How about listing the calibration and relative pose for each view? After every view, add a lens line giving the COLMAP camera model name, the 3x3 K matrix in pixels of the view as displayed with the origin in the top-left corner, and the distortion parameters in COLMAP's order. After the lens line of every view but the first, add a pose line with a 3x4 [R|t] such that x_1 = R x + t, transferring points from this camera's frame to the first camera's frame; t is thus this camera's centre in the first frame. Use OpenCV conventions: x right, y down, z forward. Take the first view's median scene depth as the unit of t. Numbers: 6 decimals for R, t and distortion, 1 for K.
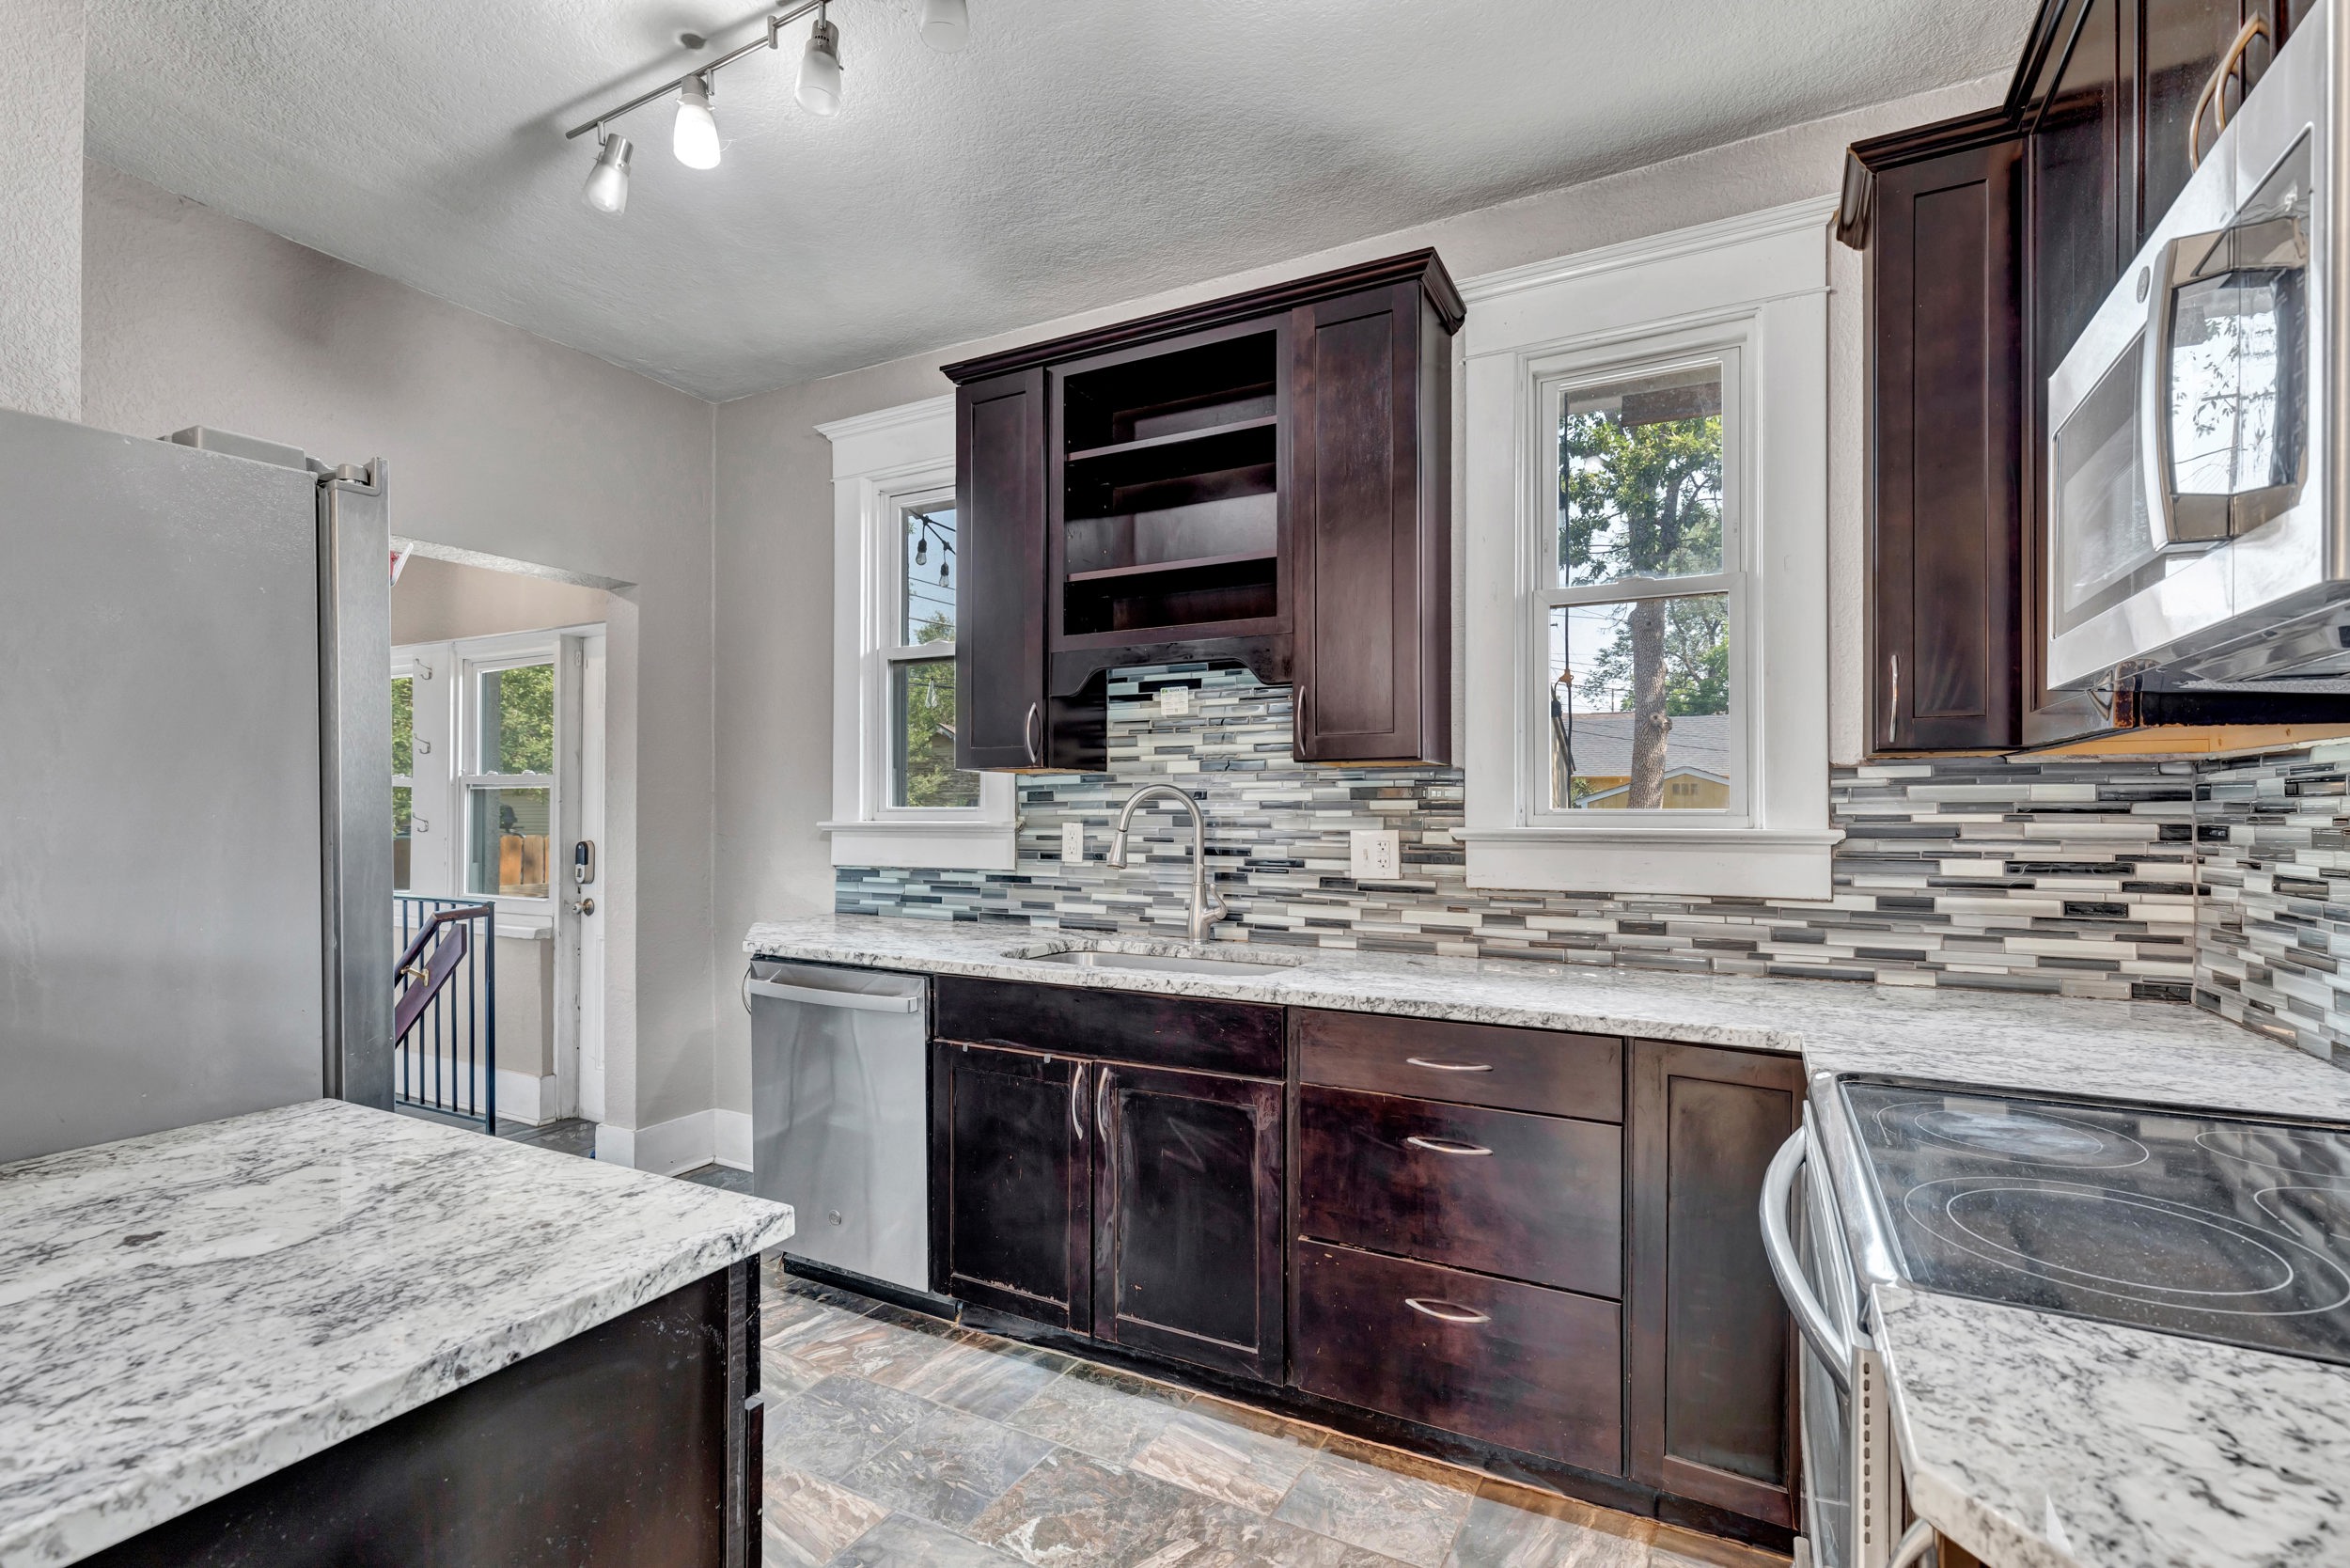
lens RADIAL K [[1084.8, 0, 1172.1], [0, 1084.8, 798.0], [0, 0, 1]] dist [0.005183, -0.001294]
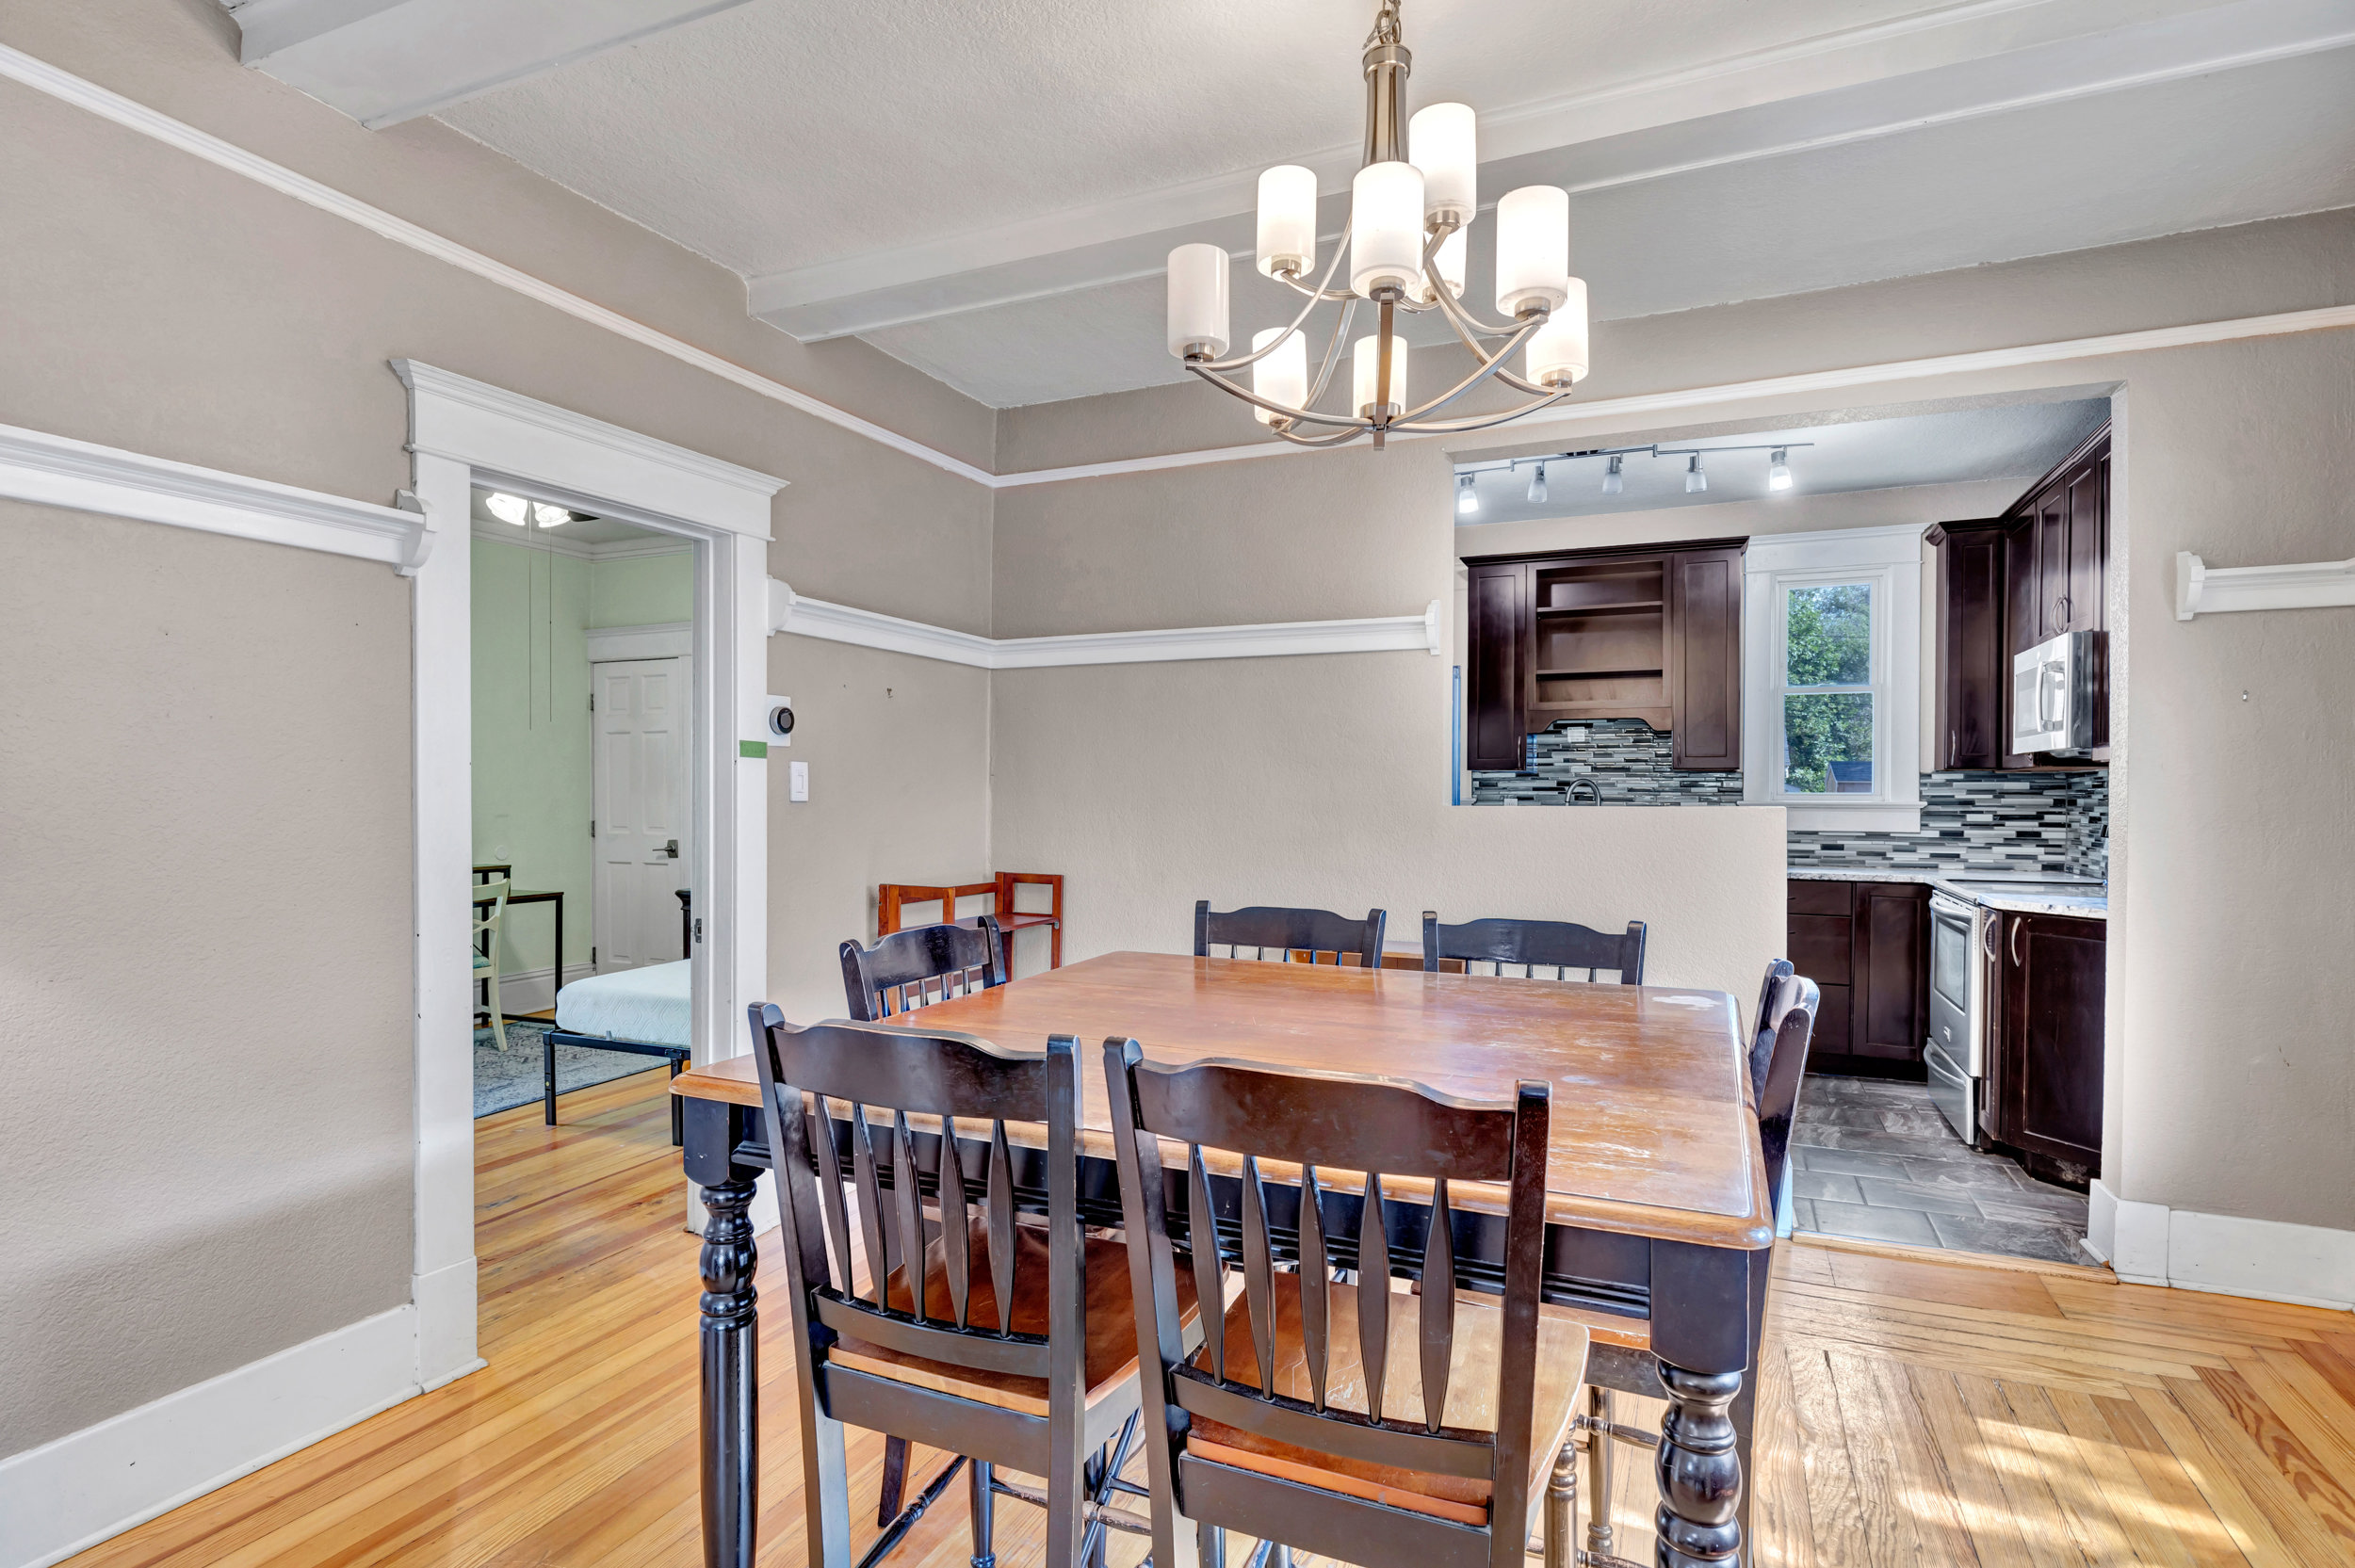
lens RADIAL K [[1182.1, 0, 1181.8], [0, 1182.1, 789.1], [0, 0, 1]] dist [-0.001977, -0.000193]
pose [[0.997183, 0.002597, 0.074961, -0.917940], [-0.003307, 0.999951, 0.009347, -0.012191], [-0.074934, -0.009569, 0.997143, -1.105255]]
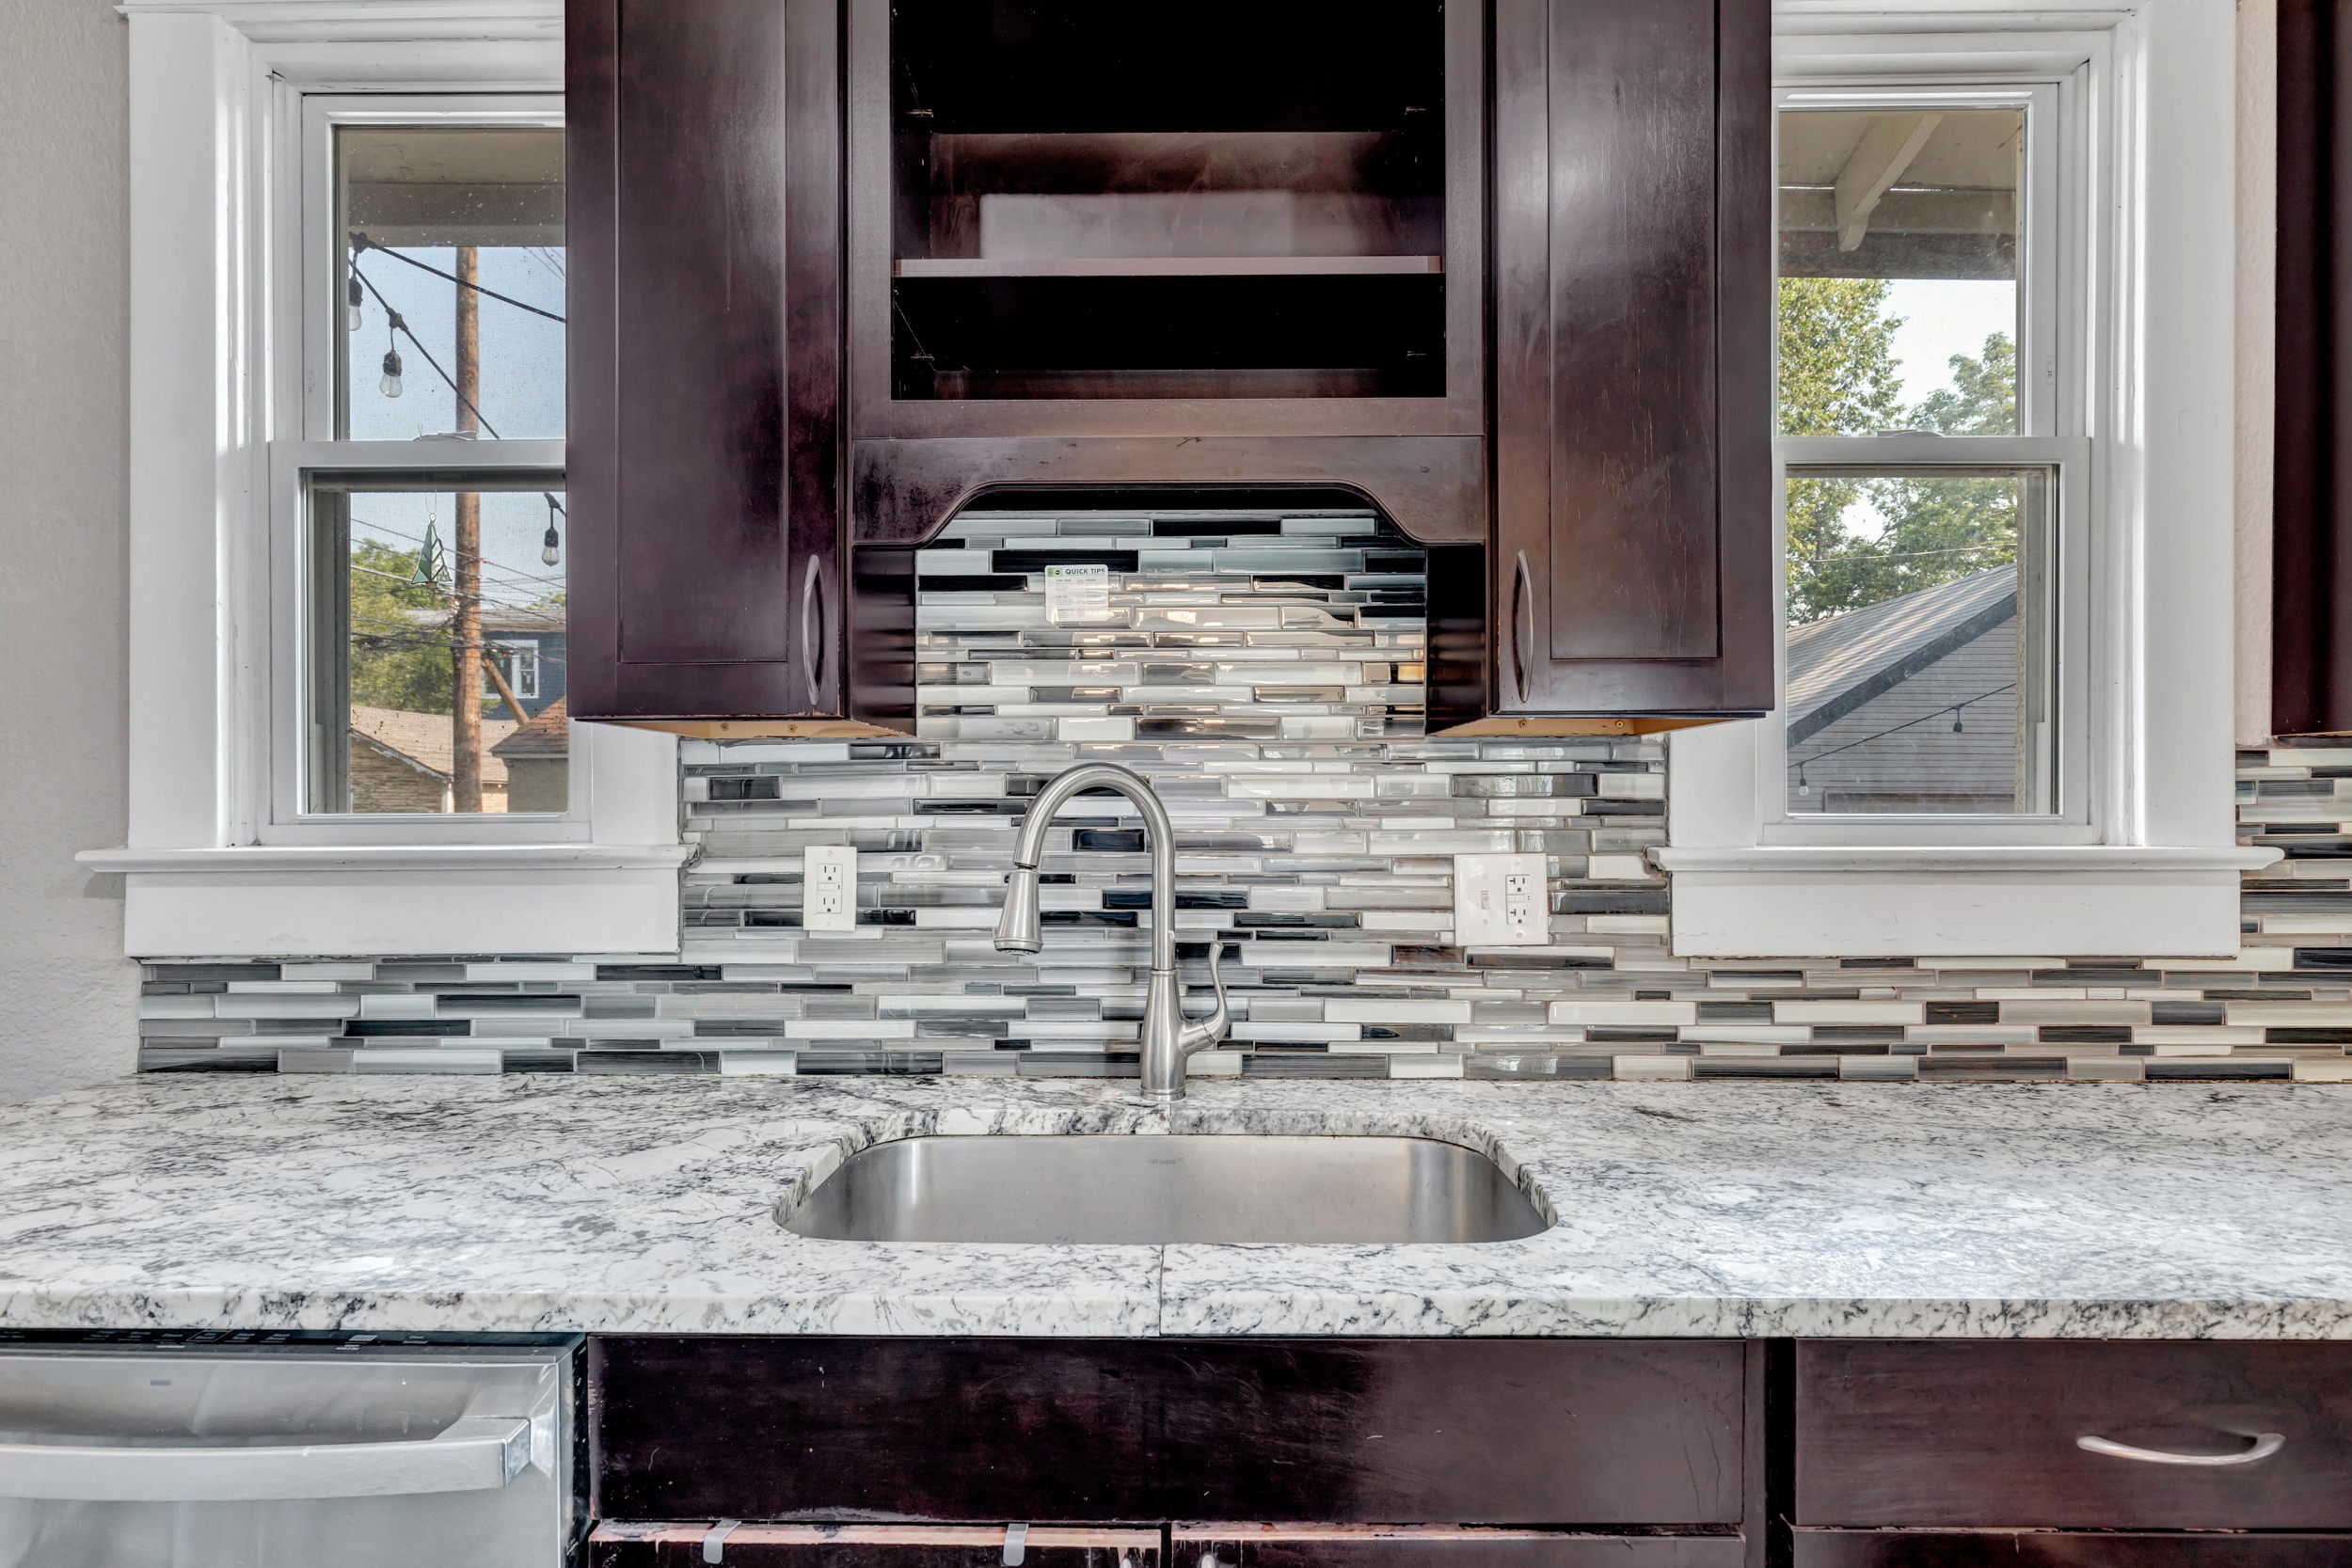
lens RADIAL K [[1085.6, 0, 1167.4], [0, 1085.6, 797.7], [0, 0, 1]] dist [0.005183, -0.001294]
pose [[0.885403, 0.000195, 0.464824, -0.206142], [-0.003148, 0.999979, 0.005578, -0.000664], [-0.464813, -0.006402, 0.885386, 0.599099]]
